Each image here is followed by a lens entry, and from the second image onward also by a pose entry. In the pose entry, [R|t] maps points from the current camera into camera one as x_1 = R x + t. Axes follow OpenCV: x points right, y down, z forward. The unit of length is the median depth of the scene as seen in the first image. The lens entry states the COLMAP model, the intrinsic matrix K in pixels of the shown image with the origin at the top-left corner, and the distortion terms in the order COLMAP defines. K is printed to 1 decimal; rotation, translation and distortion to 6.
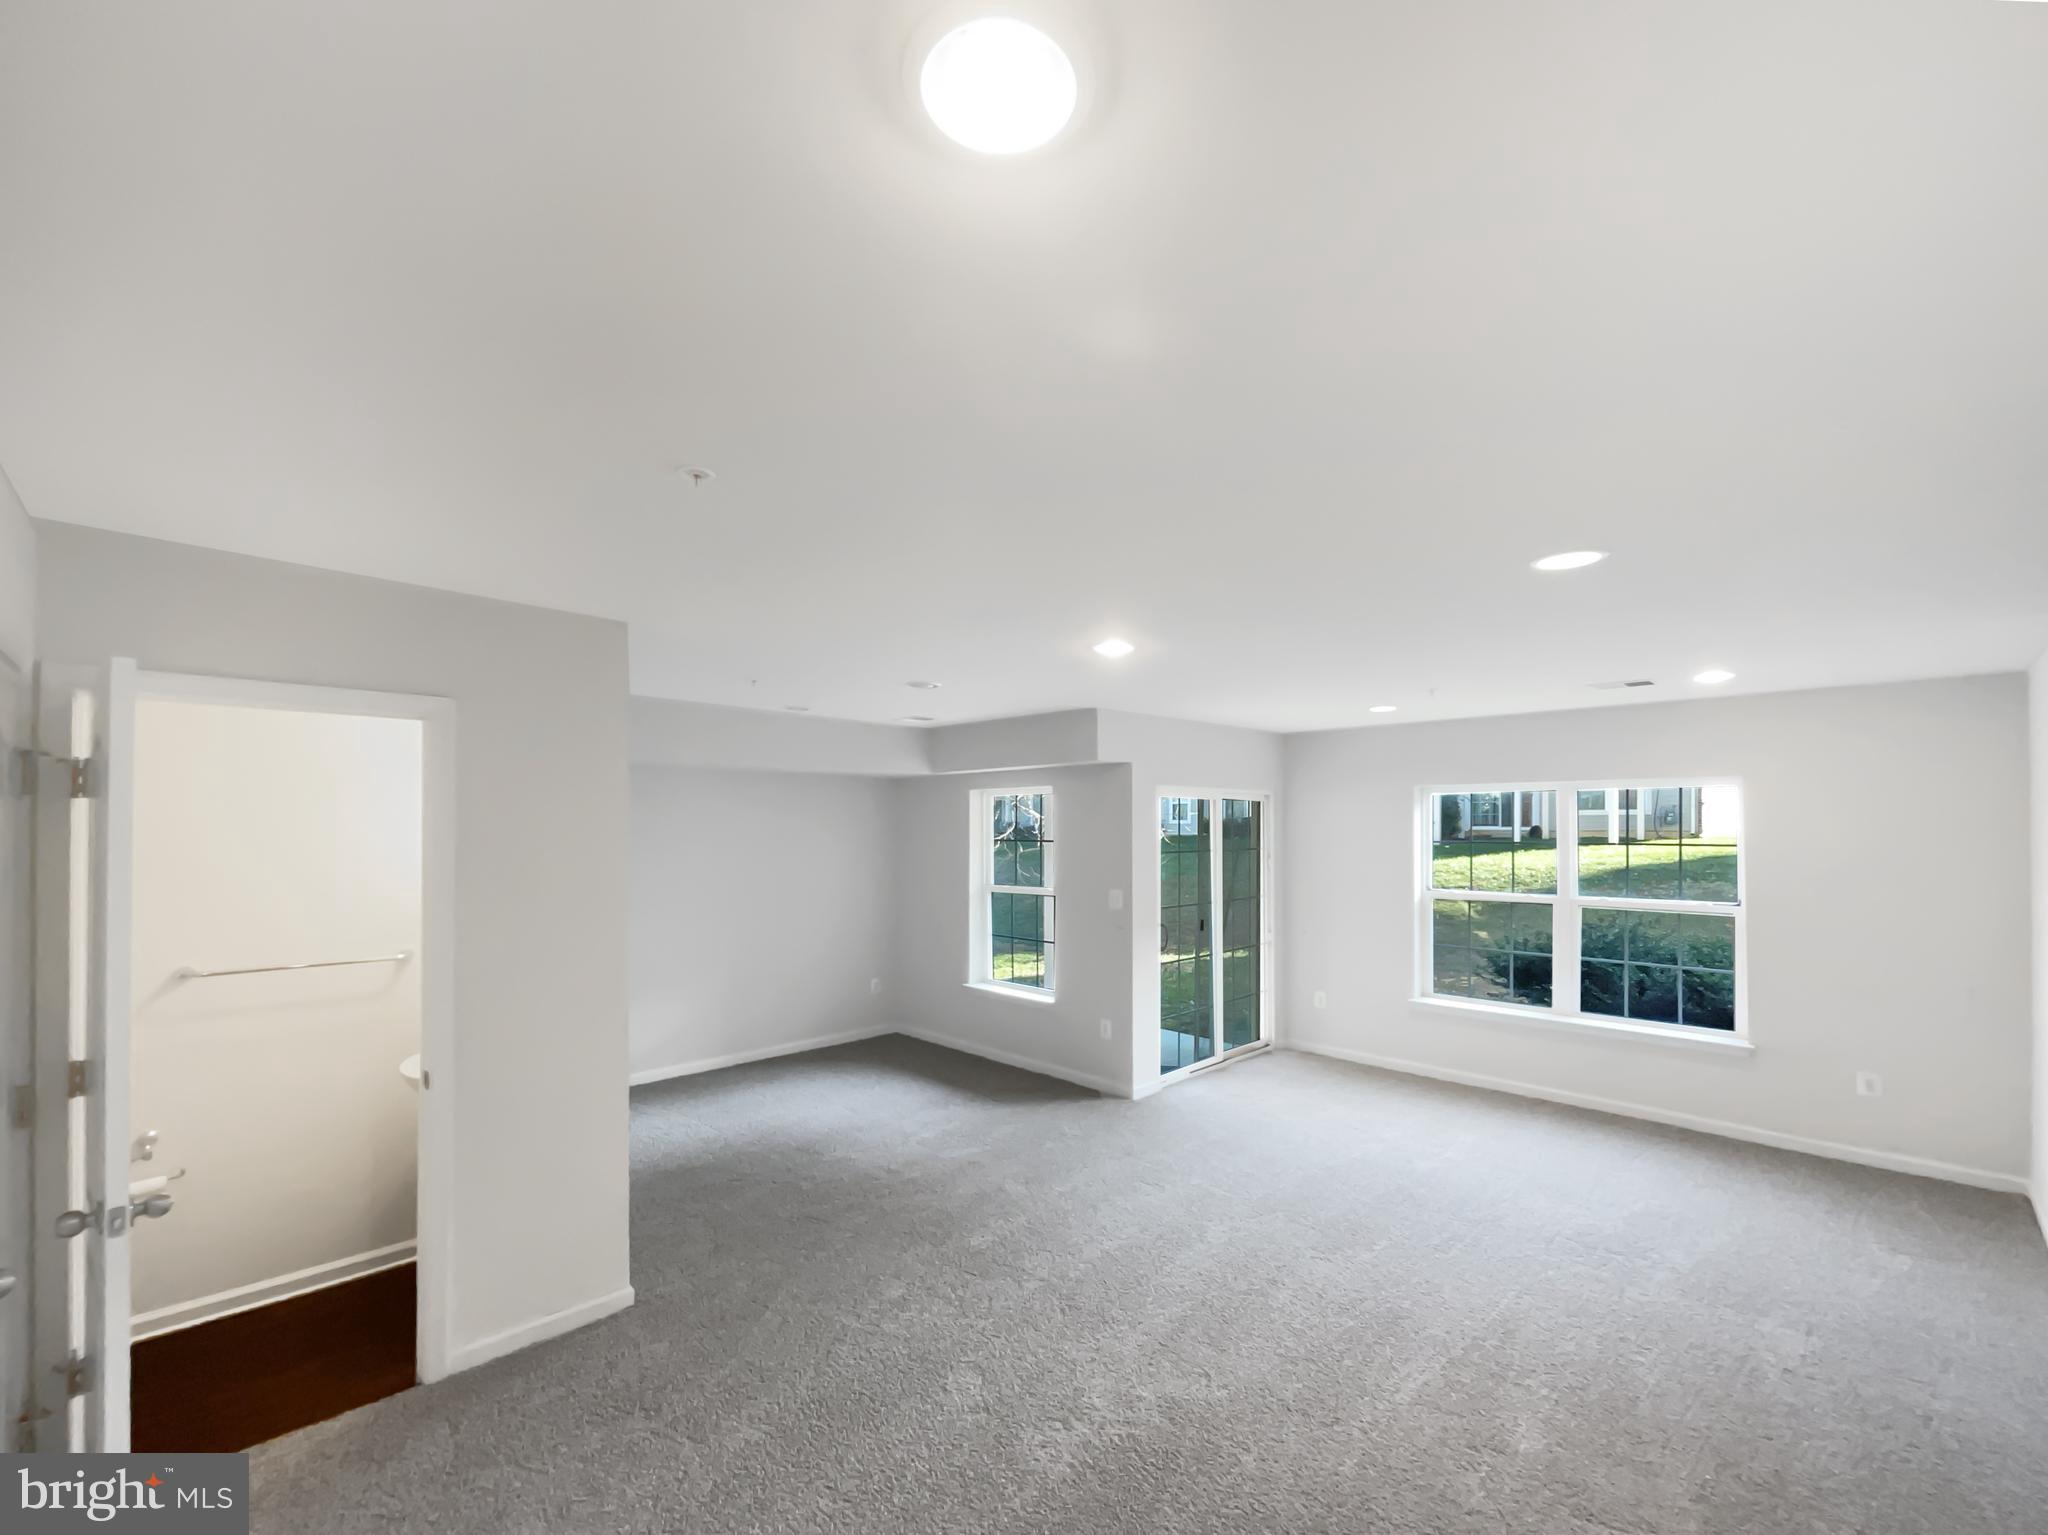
lens RADIAL K [[888.8, 0, 1147.4], [0, 888.8, 759.5], [0, 0, 1]] dist [-0.001292, 0.001116]
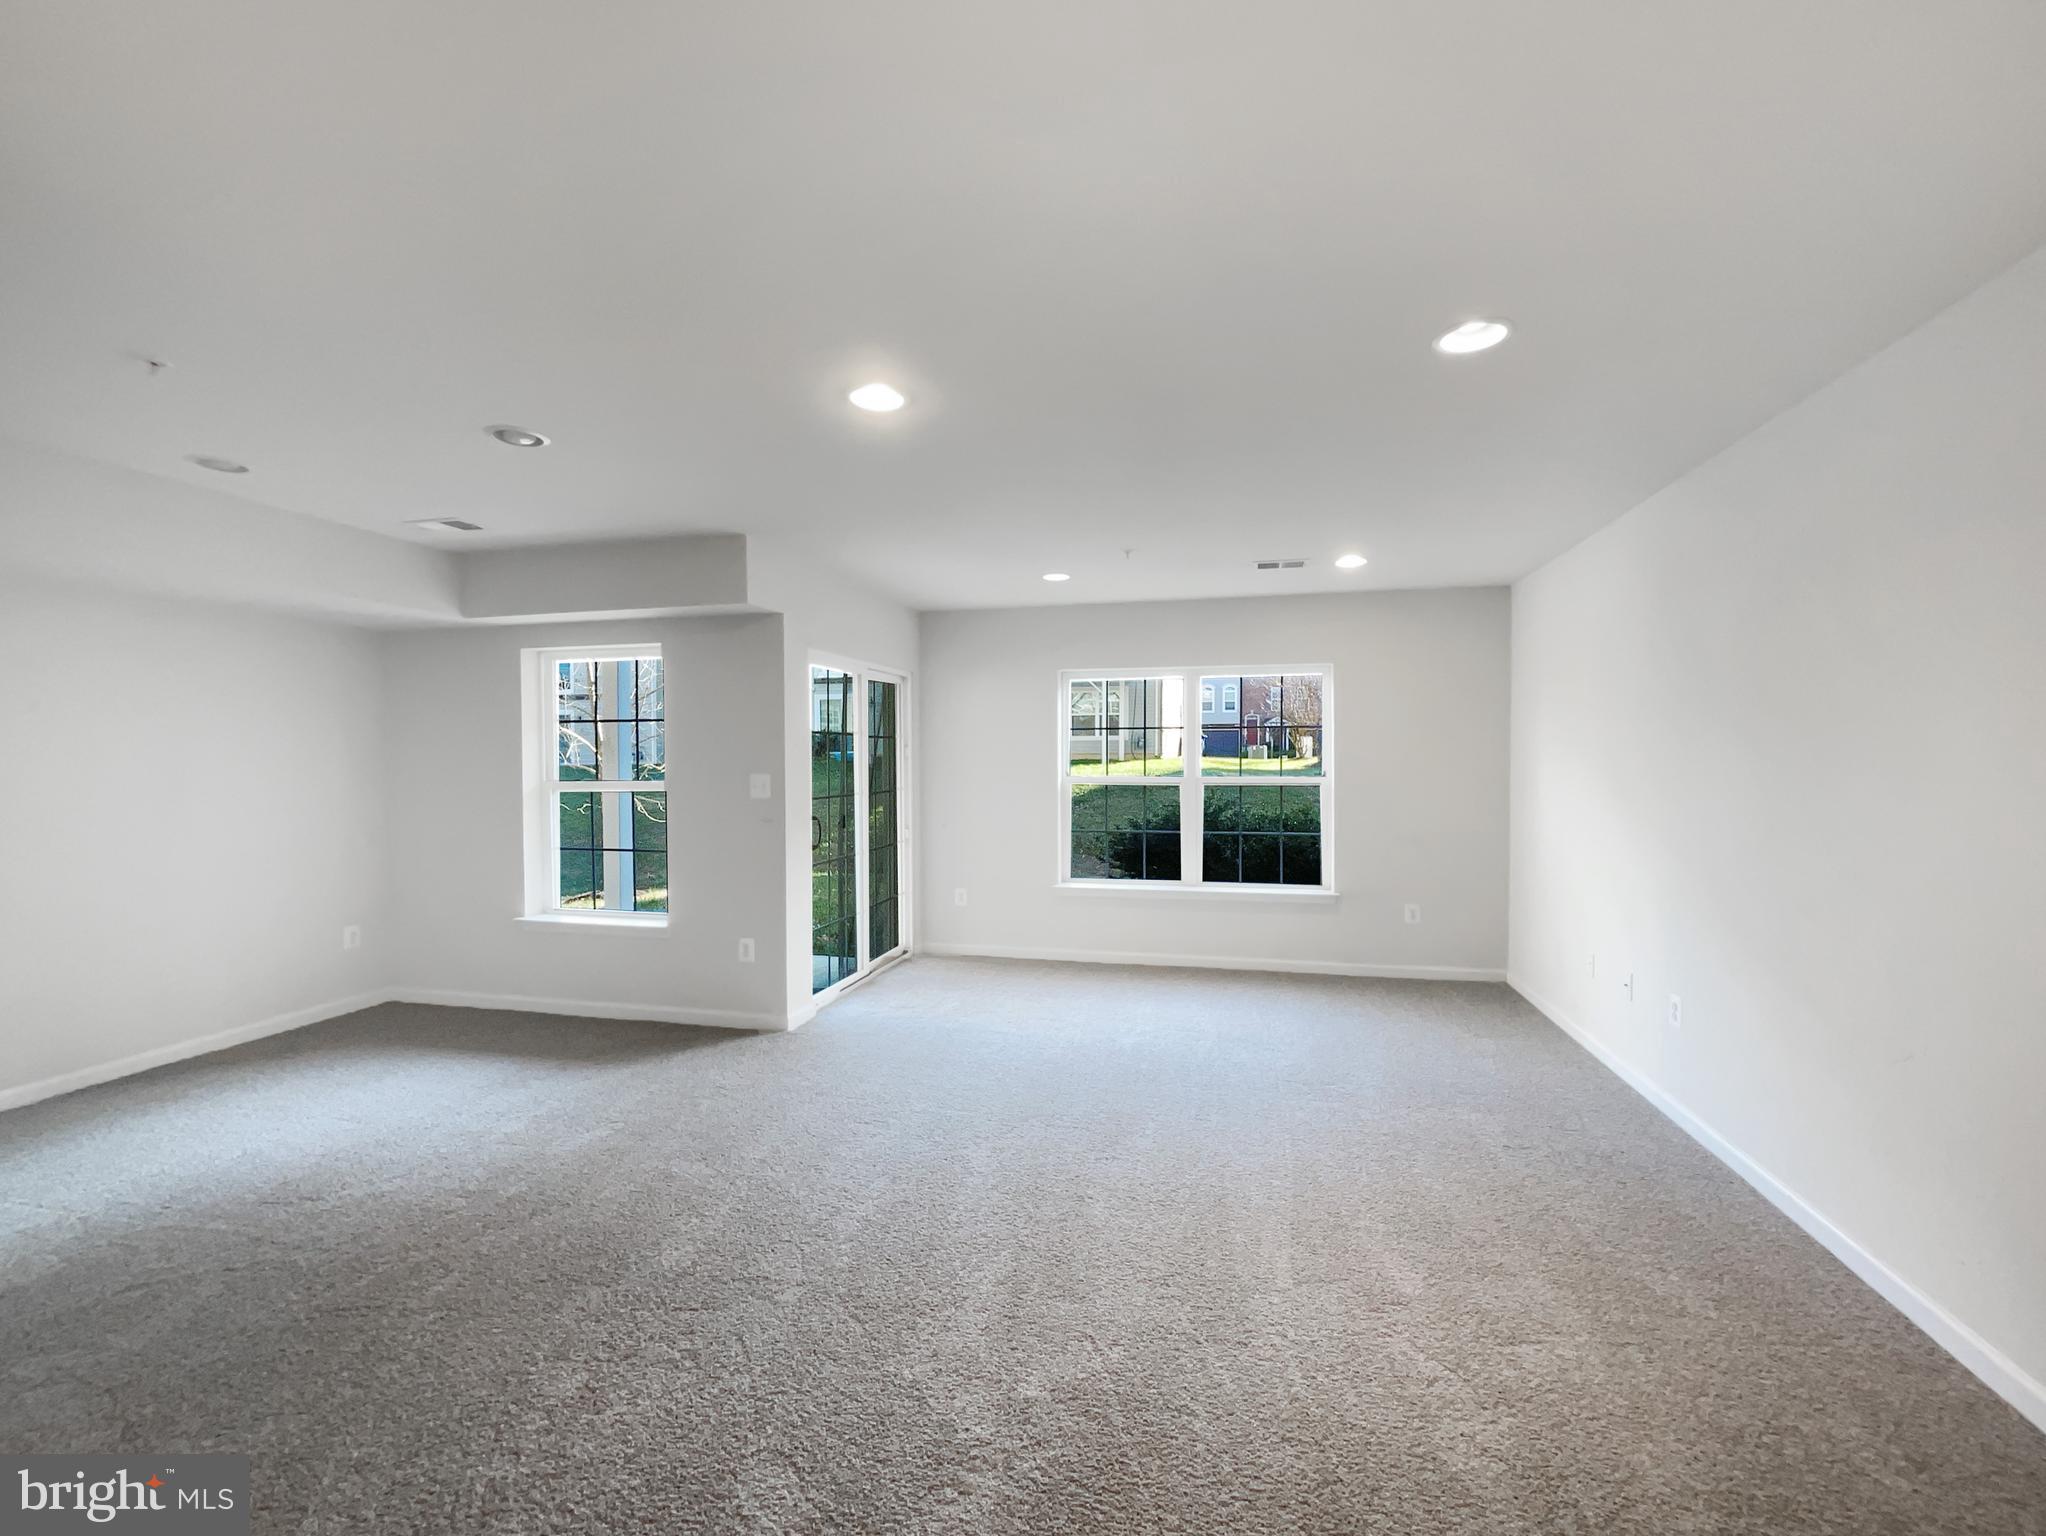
lens RADIAL K [[807.2, 0, 1023.0], [0, 807.2, 768.0], [0, 0, 1]] dist [-0.017682, 0.009719]
pose [[0.872501, -0.010529, 0.488499, -0.186112], [-0.016642, 0.998547, 0.051247, 0.102722], [-0.488329, -0.052842, 0.871058, 0.270804]]
